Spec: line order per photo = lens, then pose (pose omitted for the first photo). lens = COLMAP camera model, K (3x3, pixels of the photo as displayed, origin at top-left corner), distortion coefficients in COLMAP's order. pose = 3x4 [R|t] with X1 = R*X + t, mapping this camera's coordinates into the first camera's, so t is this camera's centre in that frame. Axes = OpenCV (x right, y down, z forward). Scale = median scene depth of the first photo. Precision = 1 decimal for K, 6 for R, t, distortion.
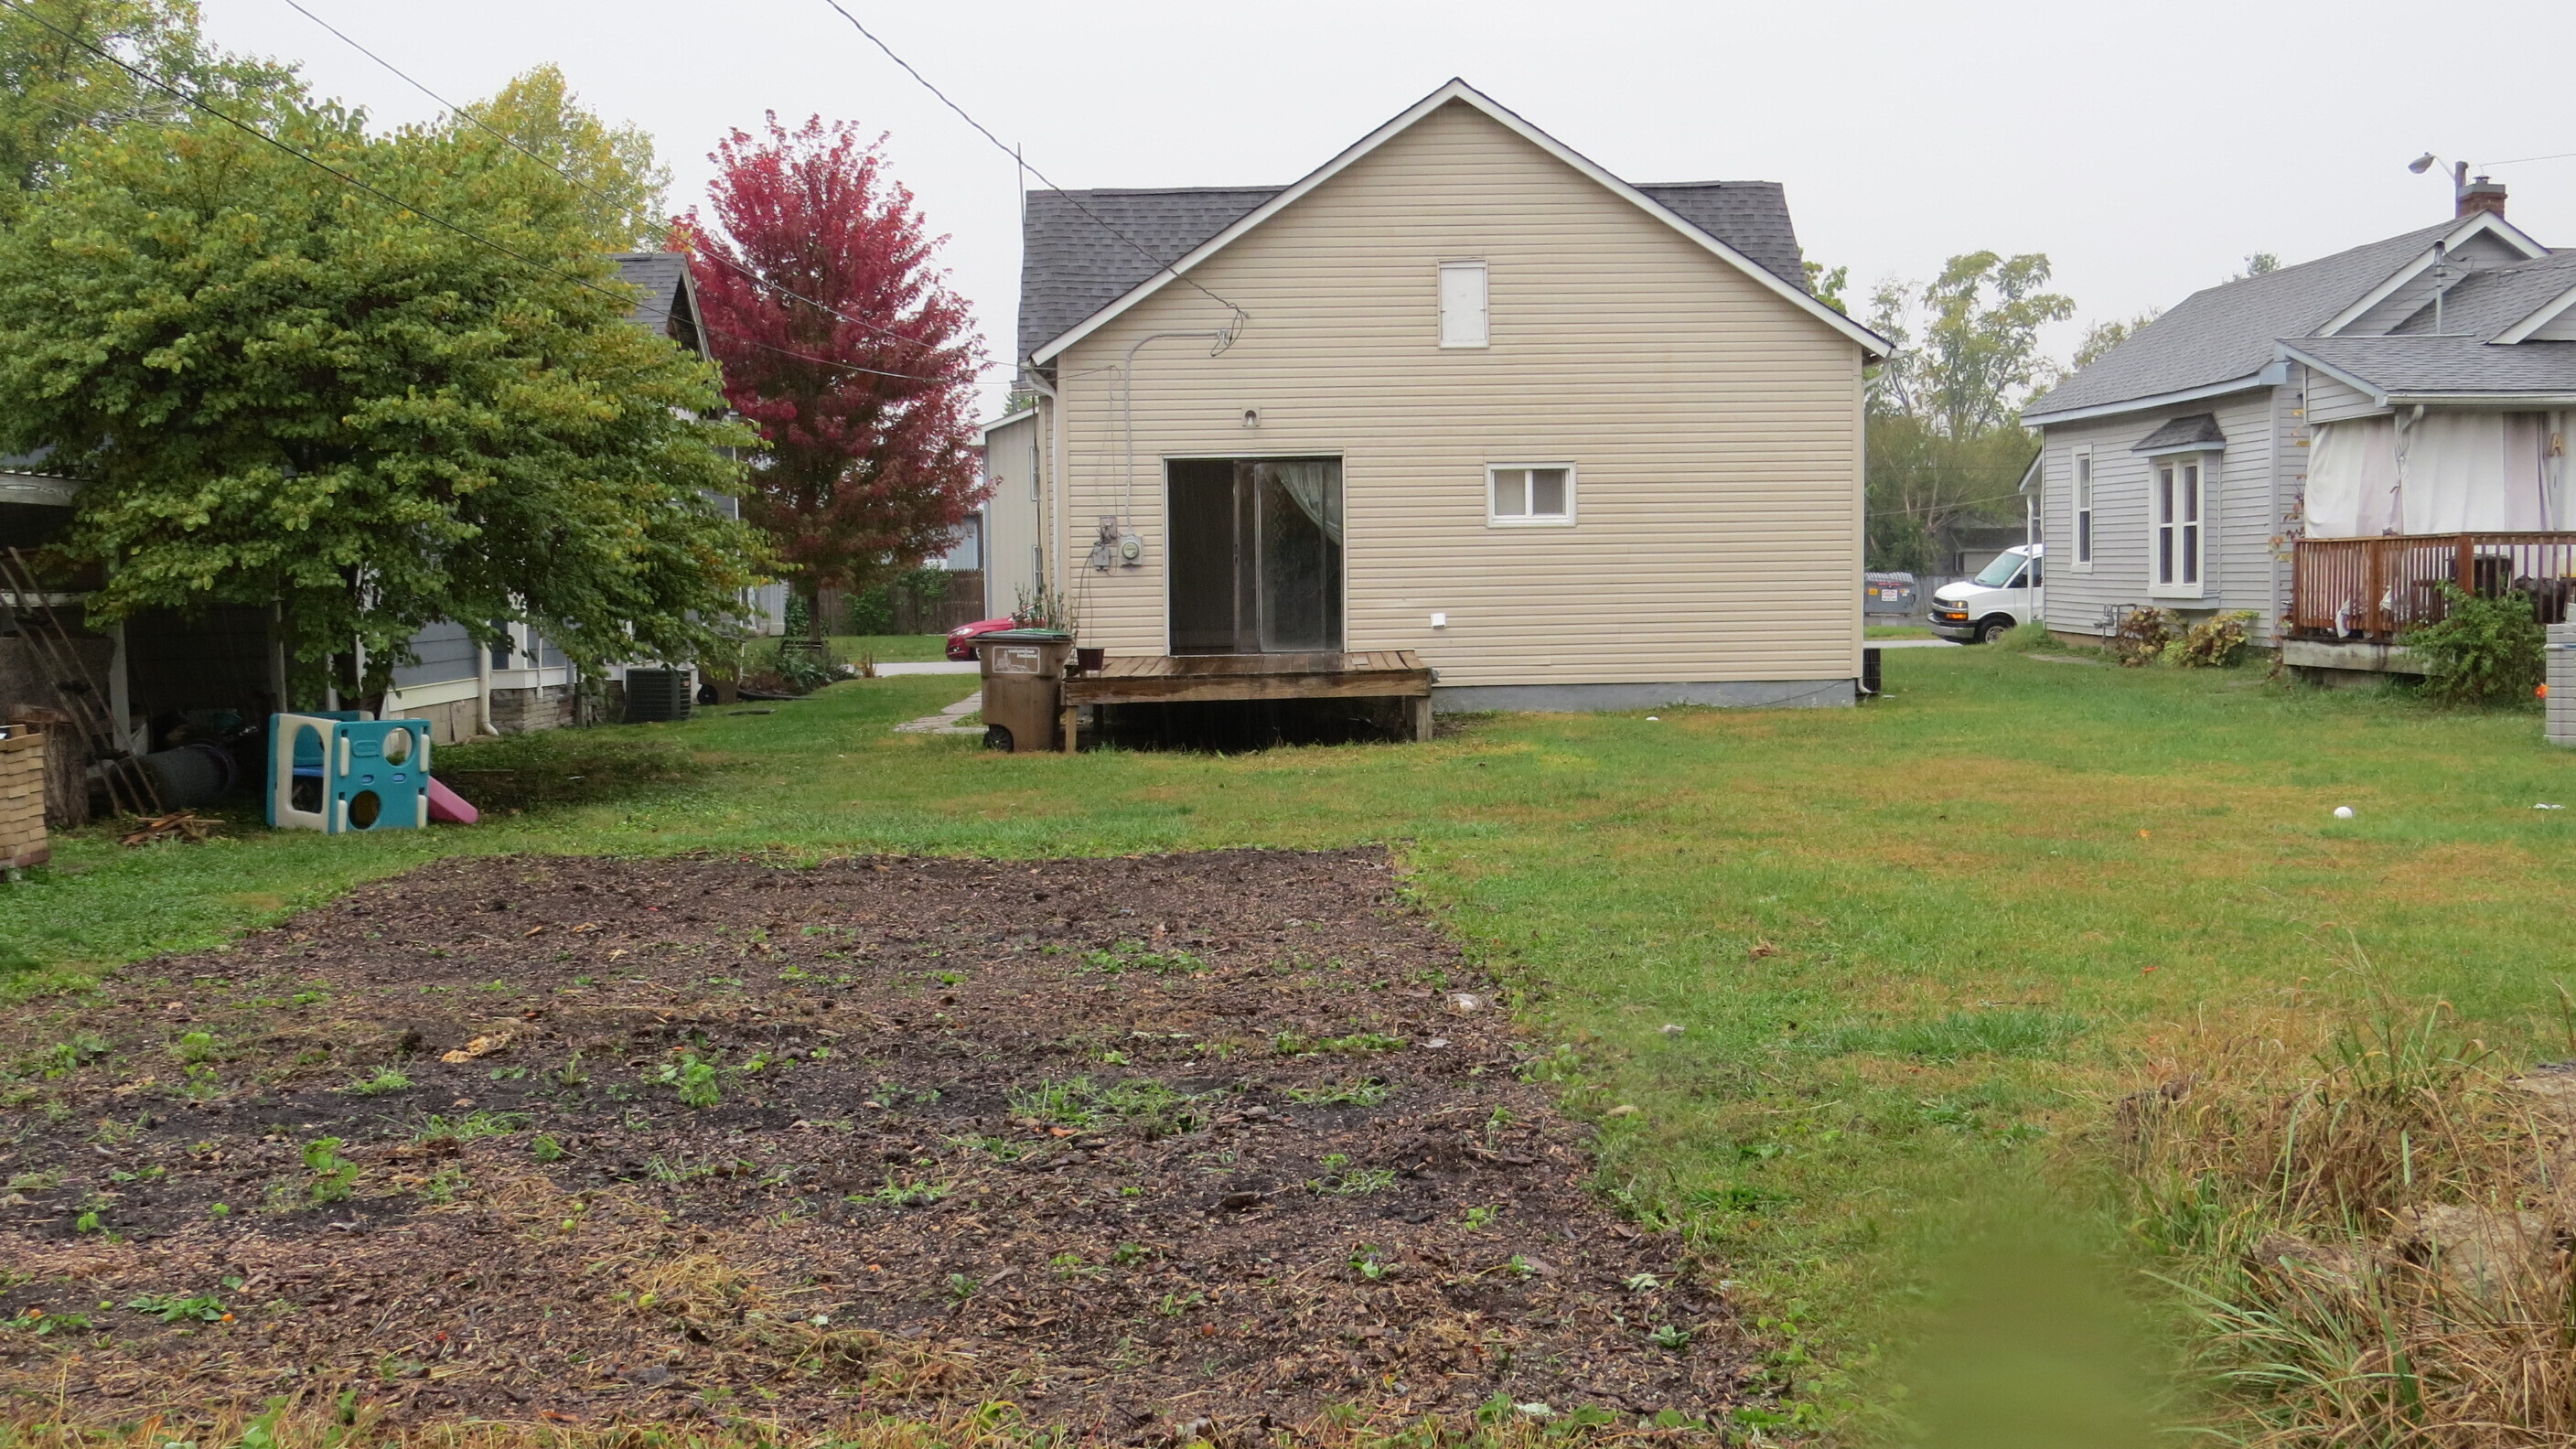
lens RADIAL K [[2806.2, 0, 1275.8], [0, 2806.2, 740.1], [0, 0, 1]] dist [-0.047562, 0.000000]
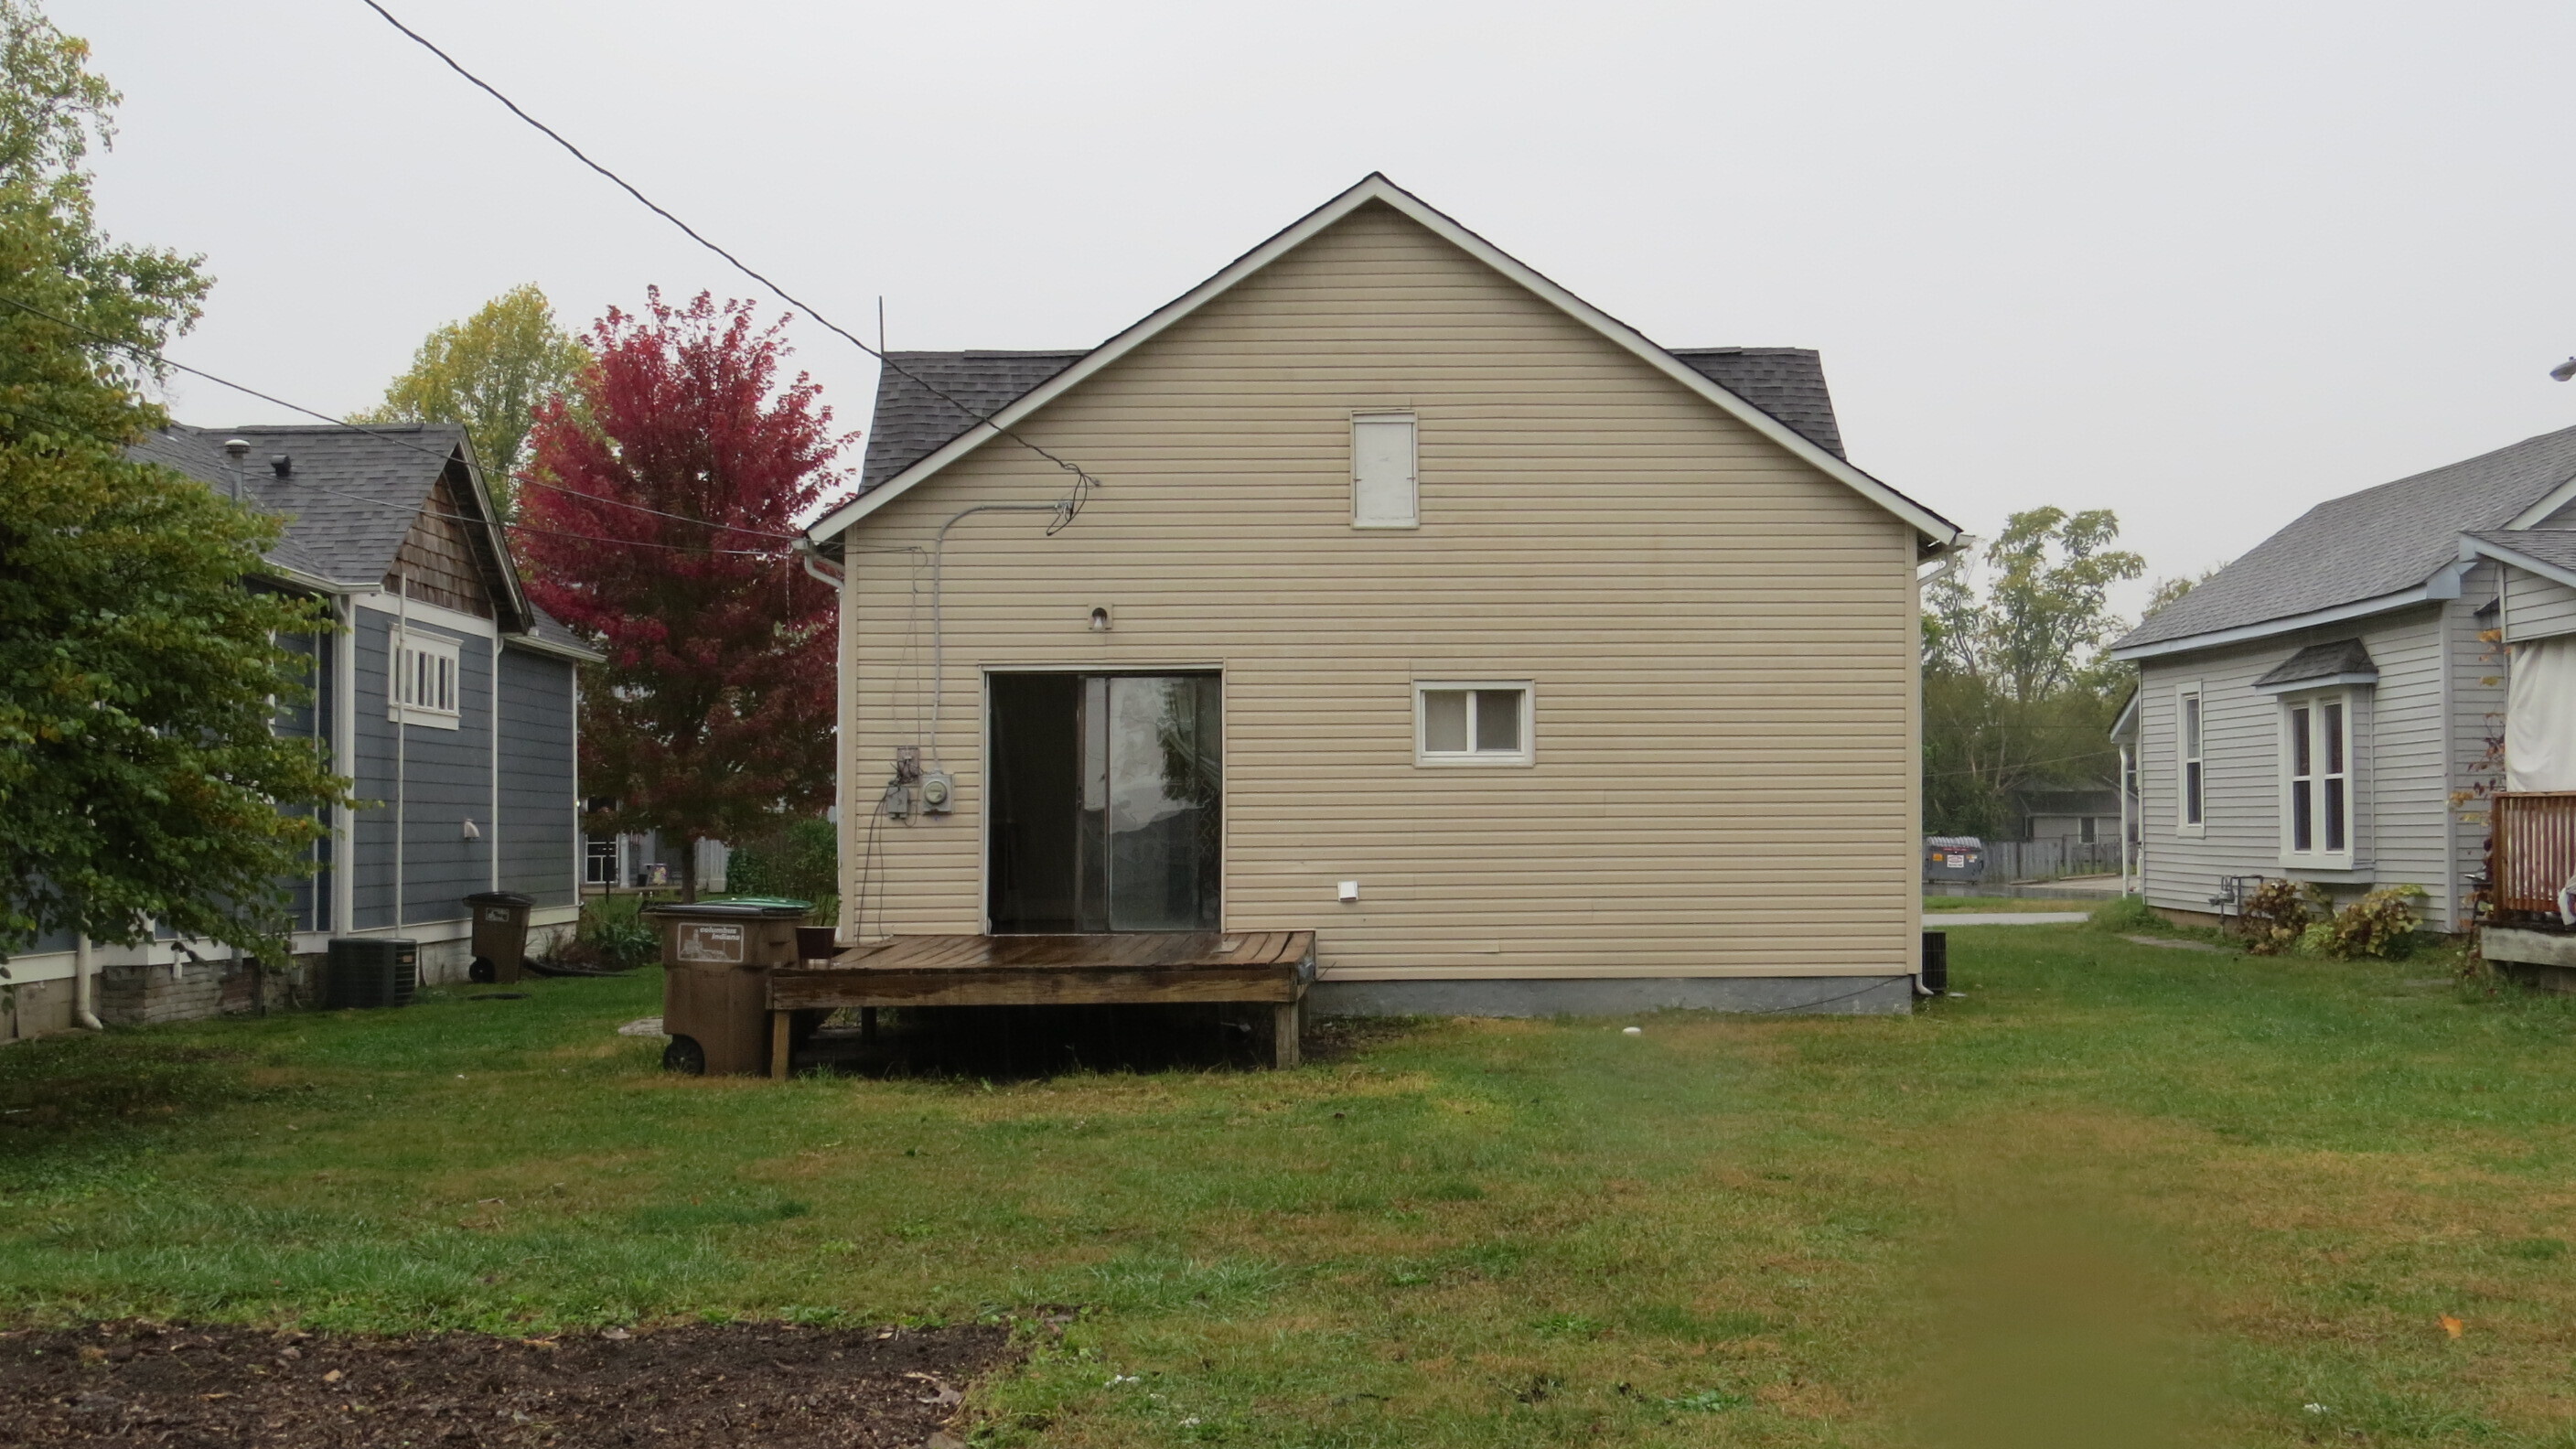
lens RADIAL K [[2806.2, 0, 1299.6], [0, 2806.2, 714.7], [0, 0, 1]] dist [-0.047562, 0.000000]
pose [[0.999836, 0.010458, -0.014769, 0.054172], [-0.011896, 0.994821, -0.100947, -0.013722], [0.013637, 0.101106, 0.994782, 0.249634]]
